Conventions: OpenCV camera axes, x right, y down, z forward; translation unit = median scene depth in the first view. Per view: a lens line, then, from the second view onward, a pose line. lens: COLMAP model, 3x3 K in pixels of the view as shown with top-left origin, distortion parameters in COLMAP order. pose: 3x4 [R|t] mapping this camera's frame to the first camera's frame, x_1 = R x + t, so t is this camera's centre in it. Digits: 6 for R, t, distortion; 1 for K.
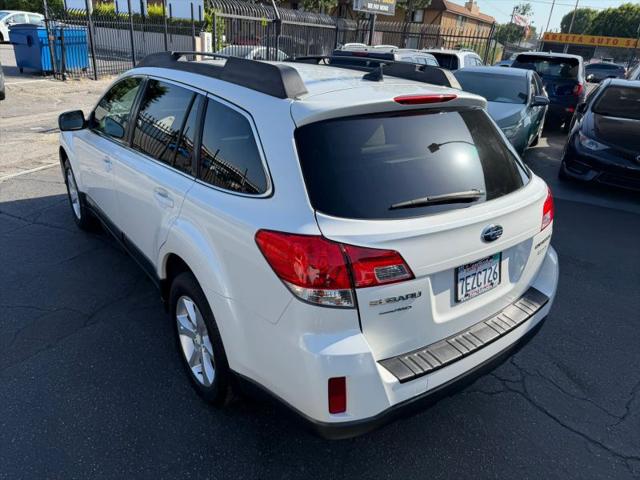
lens RADIAL K [[460.2, 0, 317.8], [0, 460.2, 245.1], [0, 0, 1]] dist [0.026341, -0.031175]
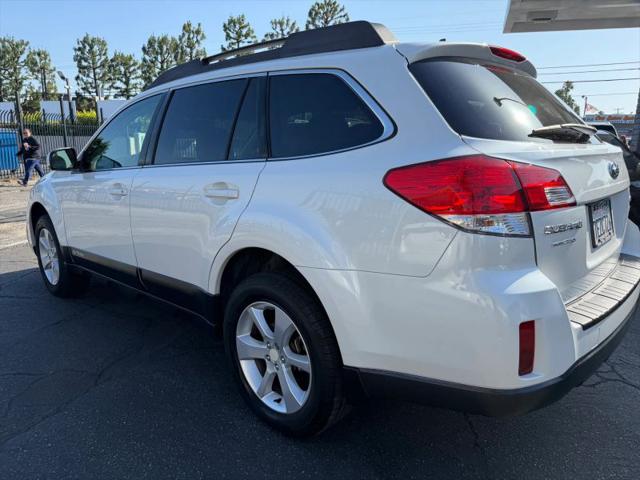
lens RADIAL K [[460.2, 0, 314.4], [0, 460.2, 243.6], [0, 0, 1]] dist [0.026341, -0.031175]
pose [[0.984927, -0.092936, 0.145884, -0.316351], [0.120486, 0.973748, -0.193125, 0.193522], [-0.124106, 0.207791, 0.970268, 0.166012]]
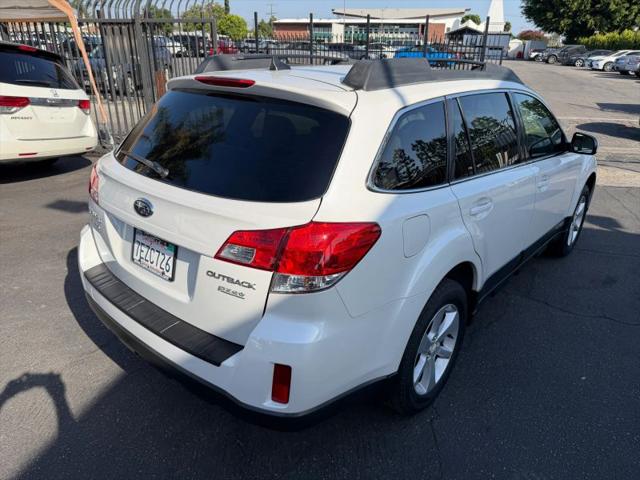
lens RADIAL K [[460.2, 0, 323.1], [0, 460.2, 245.5], [0, 0, 1]] dist [0.026341, -0.031175]
pose [[0.233795, 0.327692, -0.915400, 1.189068], [-0.409134, 0.887238, 0.213117, -0.273594], [0.882015, 0.324695, 0.341501, 0.872213]]
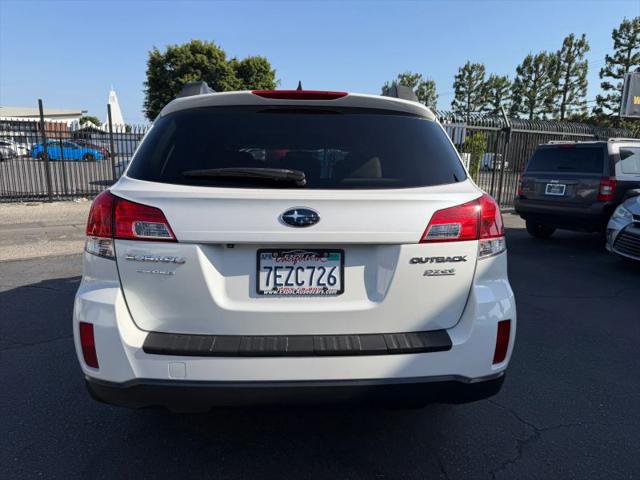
lens RADIAL K [[460.2, 0, 319.3], [0, 460.2, 240.4], [0, 0, 1]] dist [0.026341, -0.031175]
pose [[0.828084, 0.051680, -0.558216, 0.755263], [-0.199048, 0.957967, -0.206590, 0.158736], [0.524076, 0.282186, 0.803564, 0.288286]]
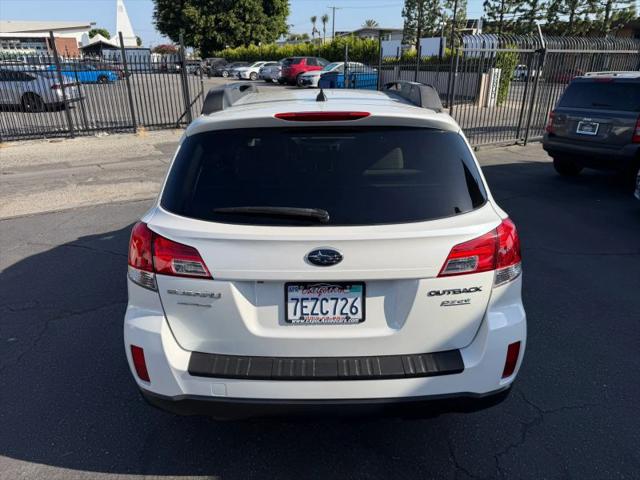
lens RADIAL K [[460.2, 0, 314.4], [0, 460.2, 242.2], [0, 0, 1]] dist [0.026341, -0.031175]
pose [[0.798565, 0.150713, -0.582735, 0.756804], [-0.196475, 0.980383, -0.015687, -0.029814], [0.568940, 0.127020, 0.812511, 0.203594]]
